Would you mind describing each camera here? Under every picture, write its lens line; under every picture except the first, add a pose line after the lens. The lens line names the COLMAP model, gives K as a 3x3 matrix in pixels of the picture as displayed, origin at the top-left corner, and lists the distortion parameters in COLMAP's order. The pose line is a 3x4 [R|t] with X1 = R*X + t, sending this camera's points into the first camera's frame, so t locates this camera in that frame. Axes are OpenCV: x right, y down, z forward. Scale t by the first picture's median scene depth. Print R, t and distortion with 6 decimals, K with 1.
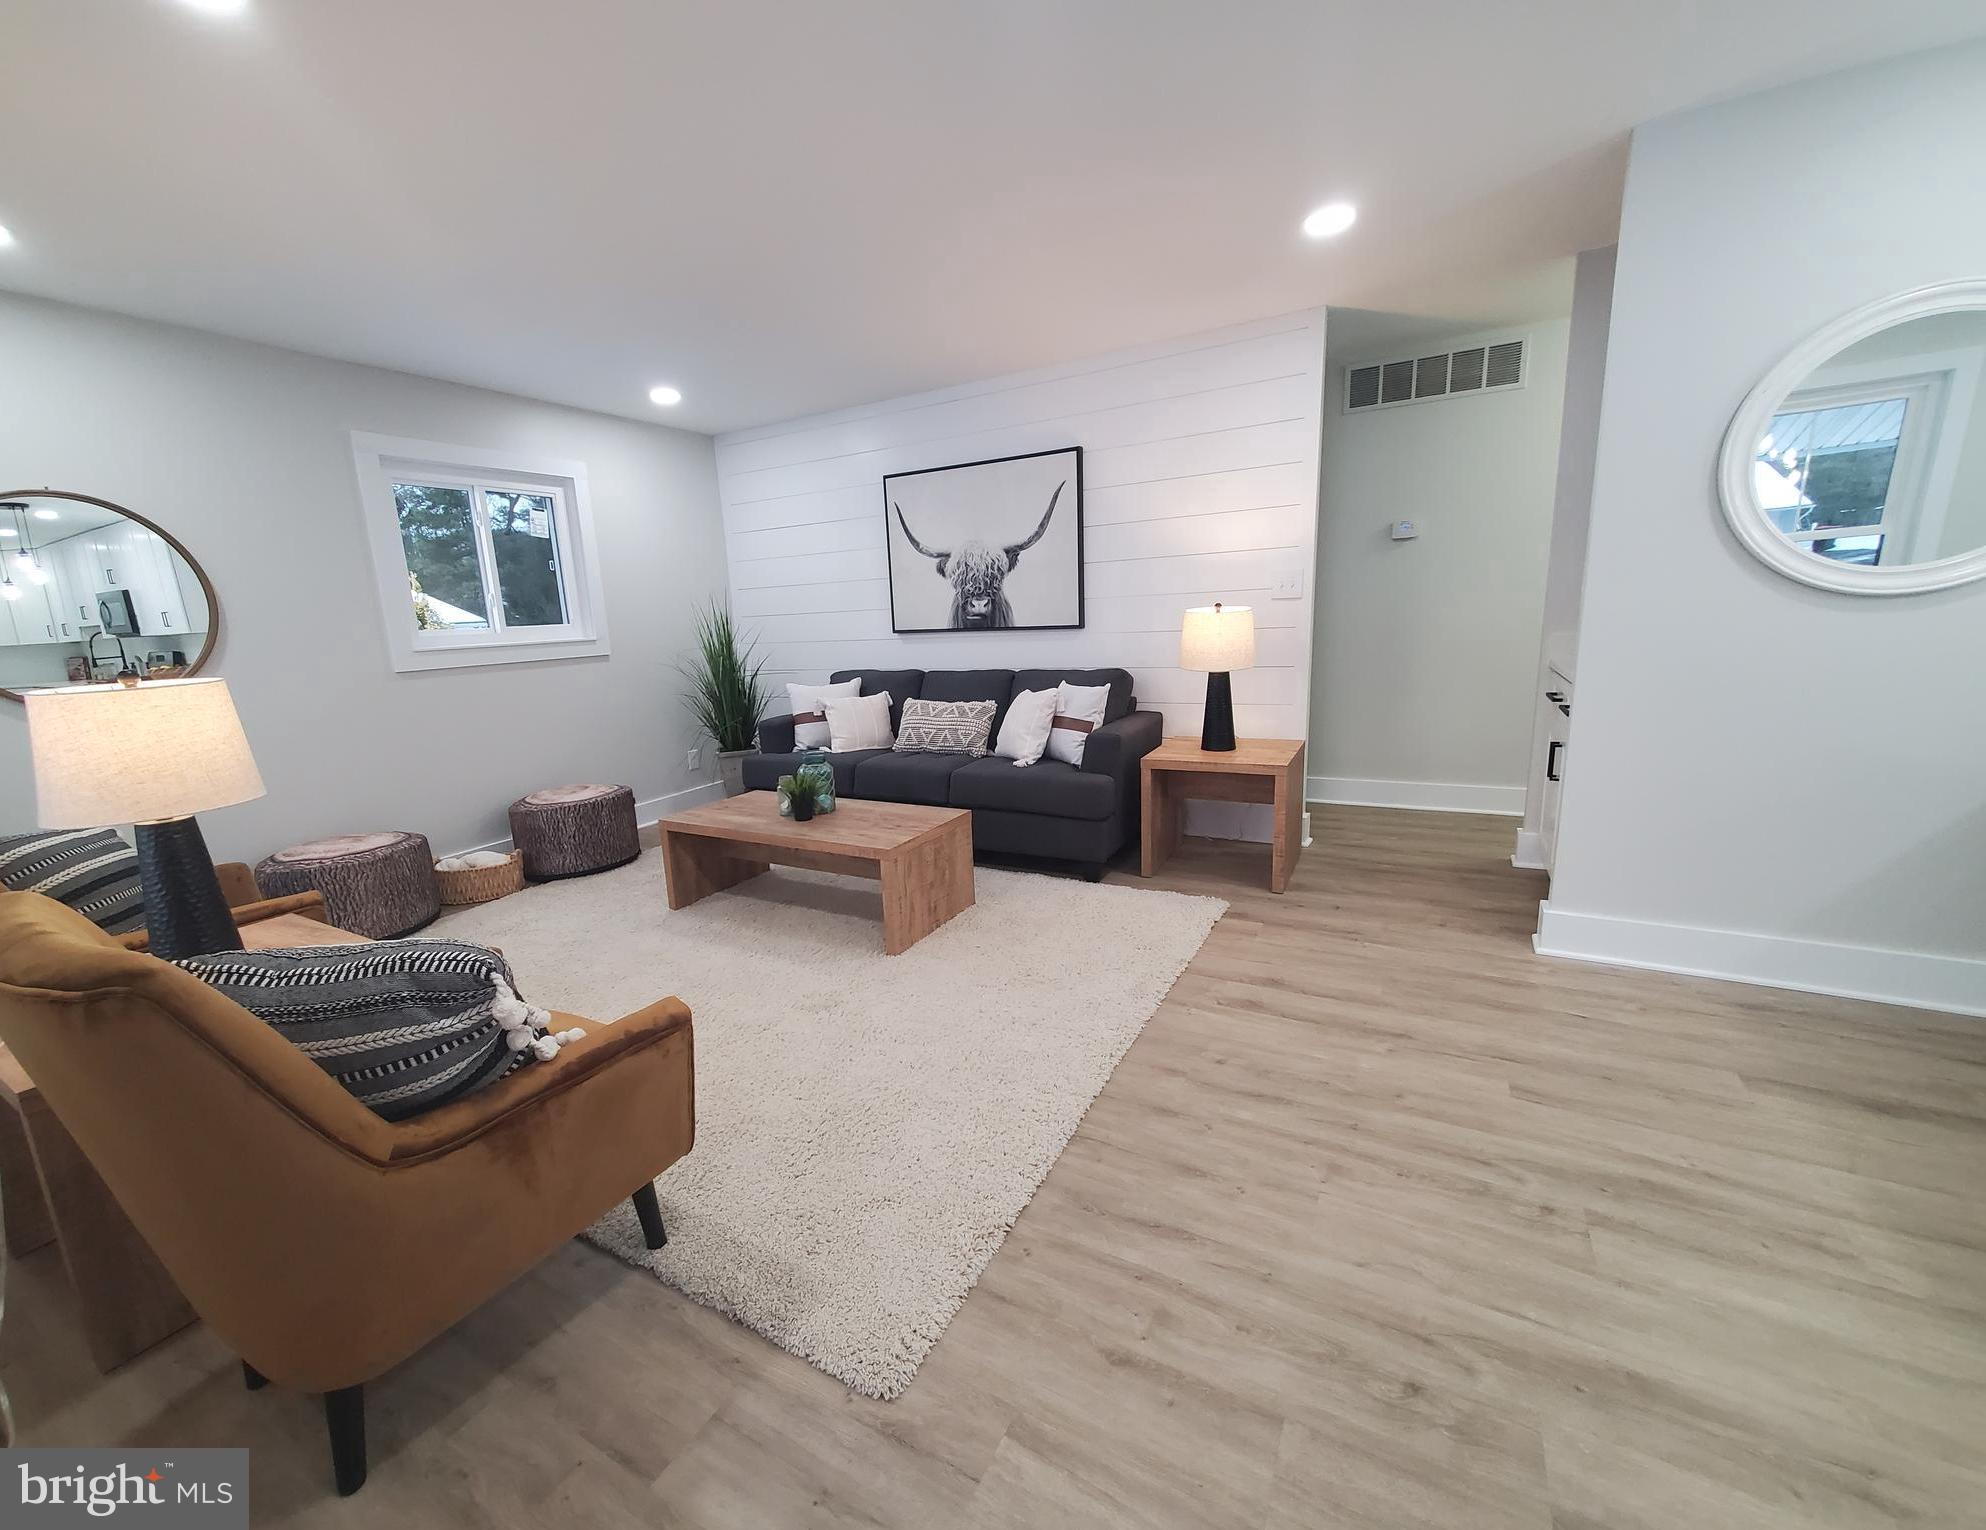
lens RADIAL K [[812.8, 0, 942.2], [0, 812.8, 771.3], [0, 0, 1]] dist [-0.001289, -0.000044]
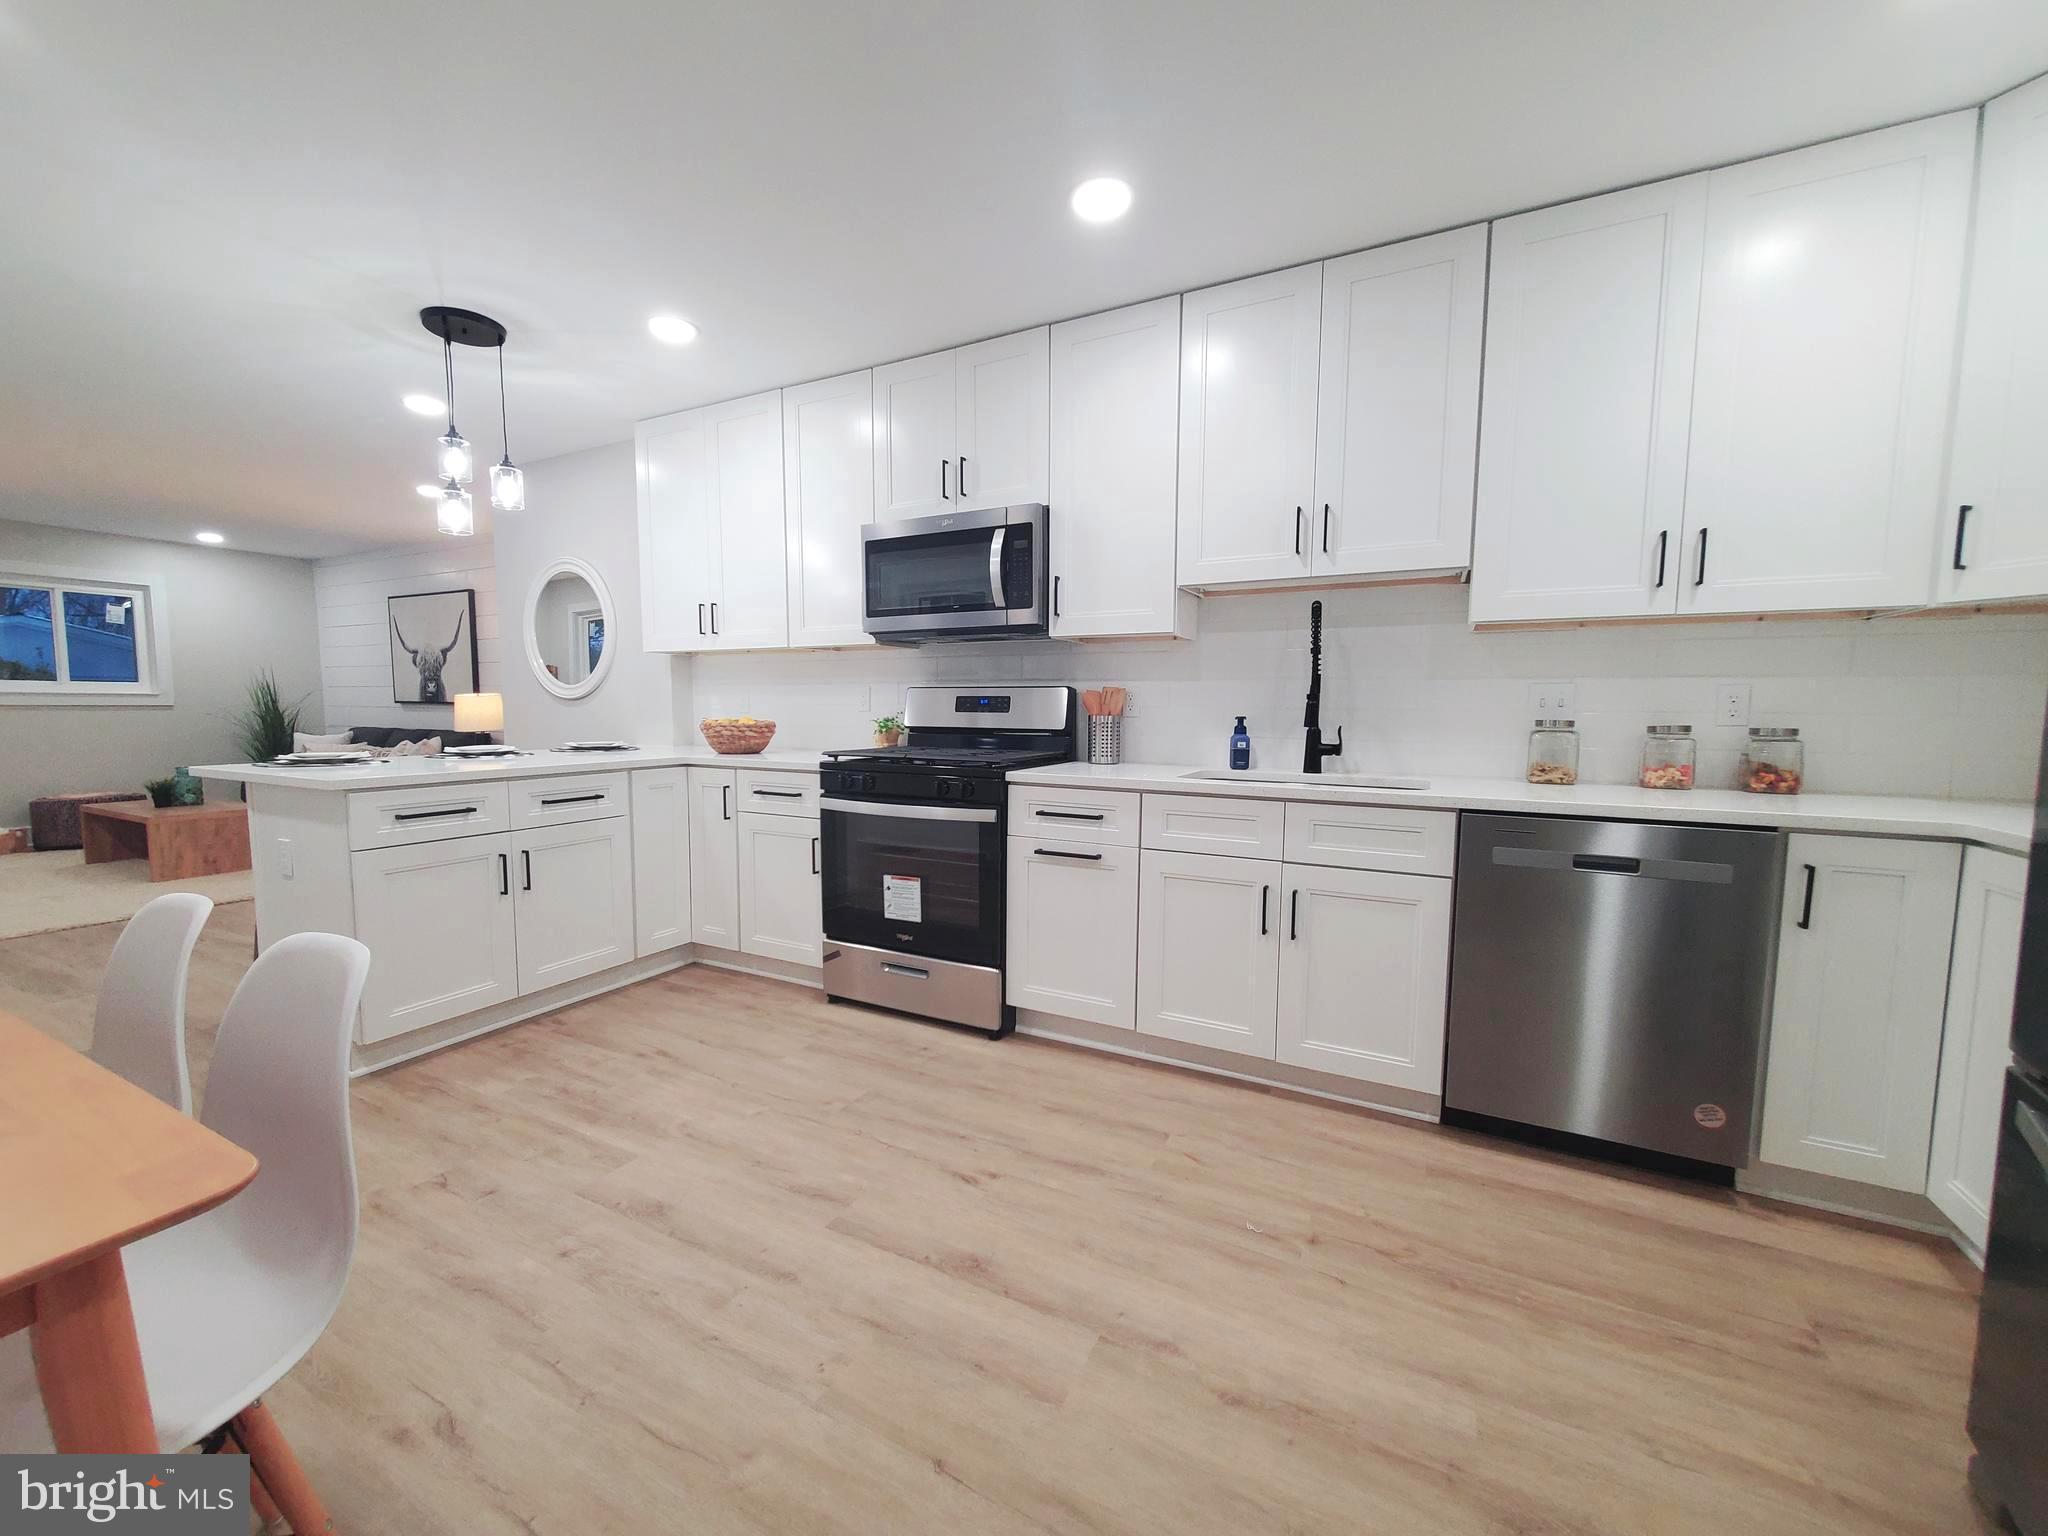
lens RADIAL K [[813.0, 0, 1013.3], [0, 813.0, 777.0], [0, 0, 1]] dist [0.001873, 0.000400]
pose [[0.997223, 0.052426, 0.052893, 1.061975], [-0.046442, 0.992997, -0.108629, 0.072865], [-0.058217, 0.105871, 0.992674, -0.528656]]
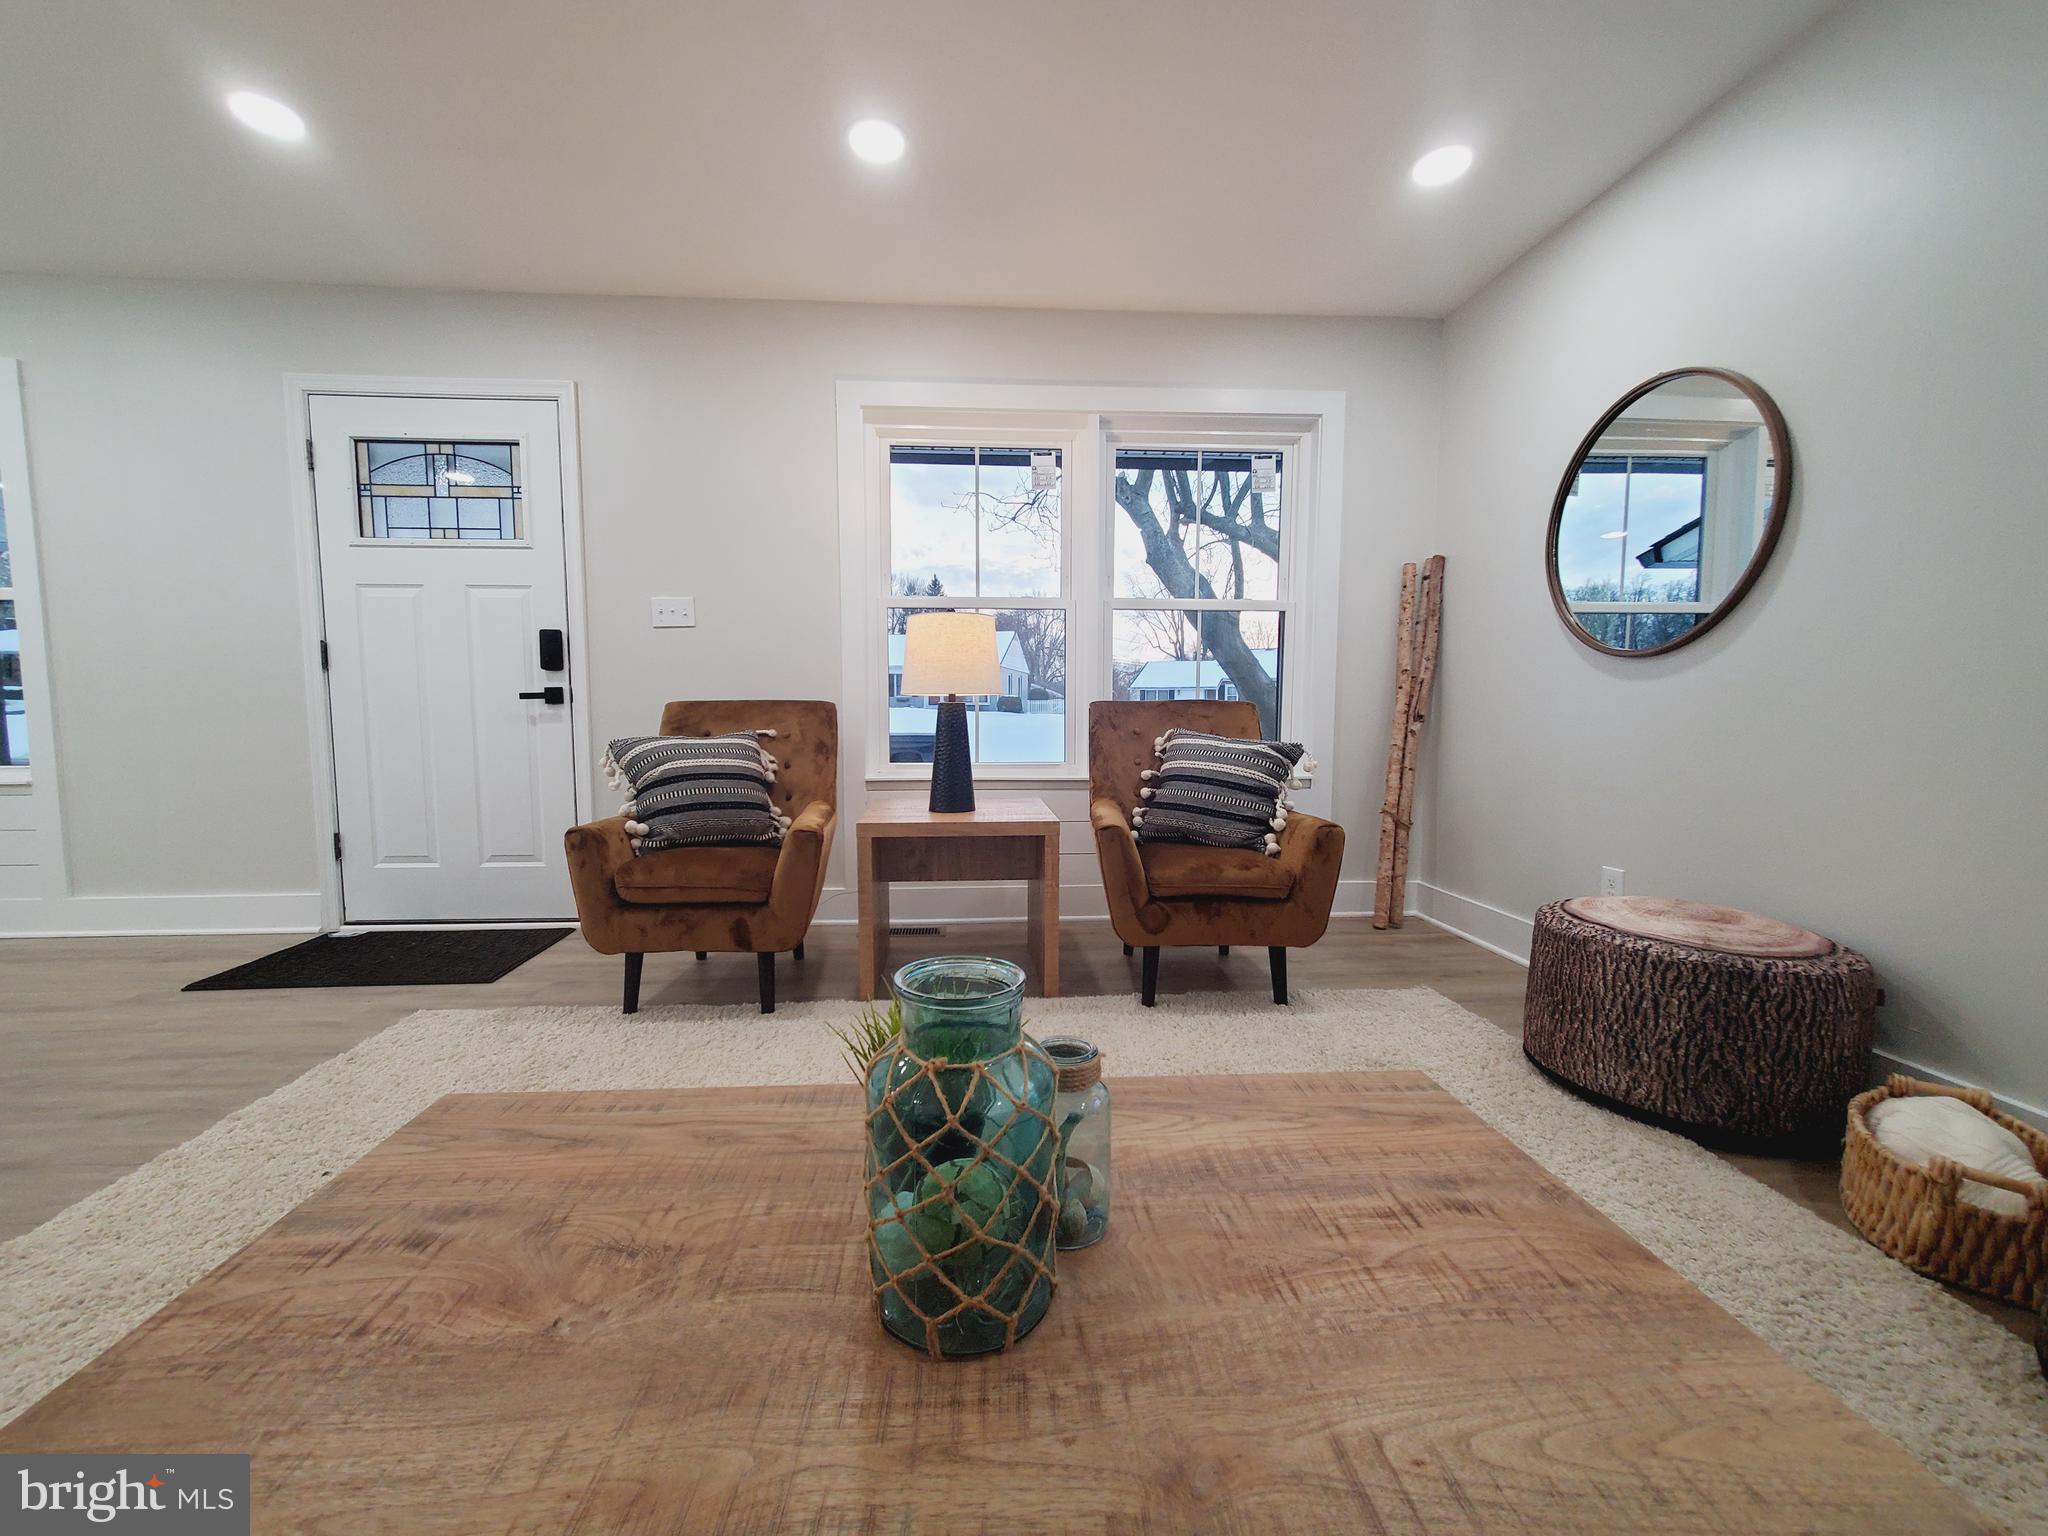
lens RADIAL K [[810.5, 0, 1002.7], [0, 810.5, 776.8], [0, 0, 1]] dist [0.002398, -0.000222]
pose [[-0.825278, 0.099228, -0.555940, -0.052690], [-0.068738, 0.959472, 0.273294, -0.089144], [0.560527, 0.263758, -0.785010, 0.867955]]
